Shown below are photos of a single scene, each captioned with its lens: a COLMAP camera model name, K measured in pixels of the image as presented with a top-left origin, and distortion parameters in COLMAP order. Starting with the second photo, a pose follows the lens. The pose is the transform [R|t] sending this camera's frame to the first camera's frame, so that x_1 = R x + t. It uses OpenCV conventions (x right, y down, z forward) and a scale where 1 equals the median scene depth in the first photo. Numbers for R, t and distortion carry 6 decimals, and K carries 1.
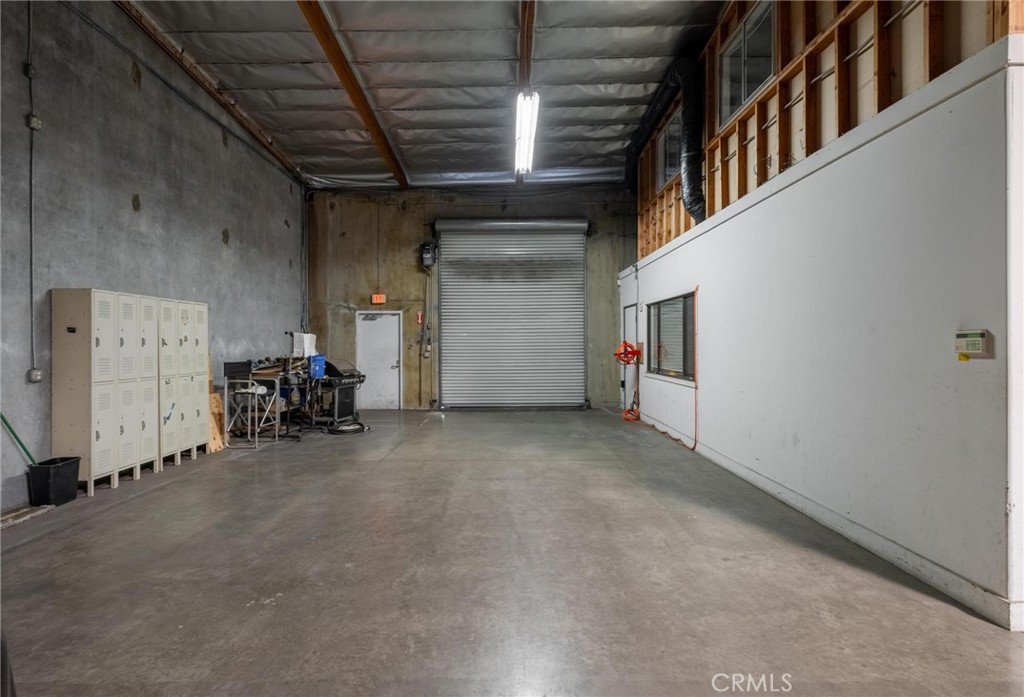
lens RADIAL K [[483.7, 0, 510.6], [0, 483.7, 350.1], [0, 0, 1]] dist [0.002003, -0.002796]
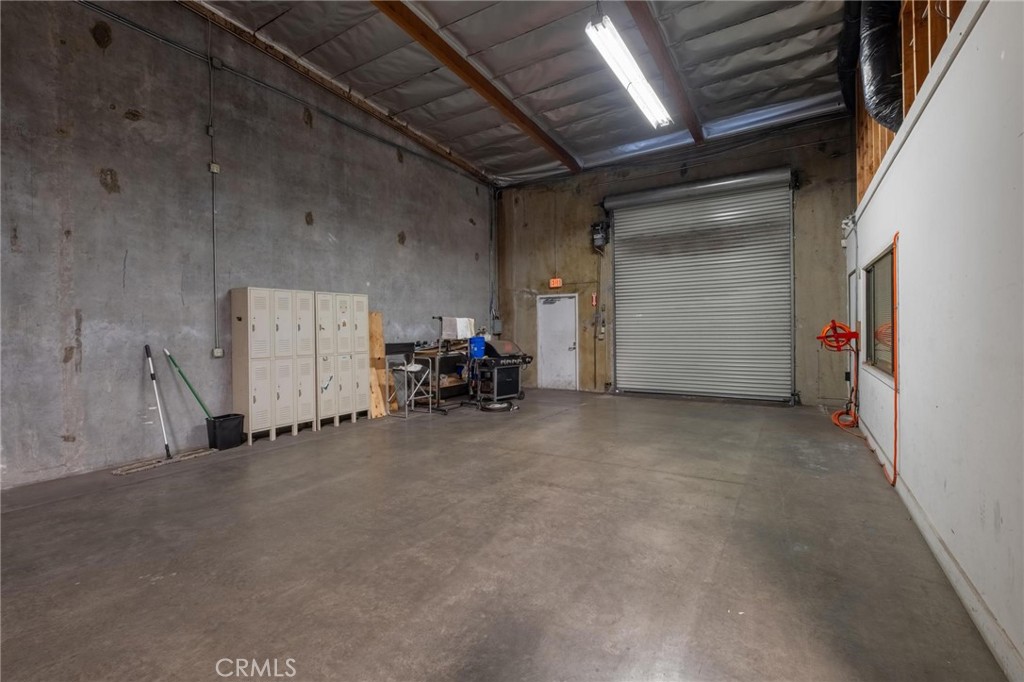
lens RADIAL K [[446.0, 0, 513.7], [0, 446.0, 333.6], [0, 0, 1]] dist [-0.001176, -0.003013]
pose [[0.855605, -0.000908, -0.517628, 0.256060], [0.003468, 0.999986, 0.003978, -0.002503], [0.517617, -0.005199, 0.855597, 0.232929]]
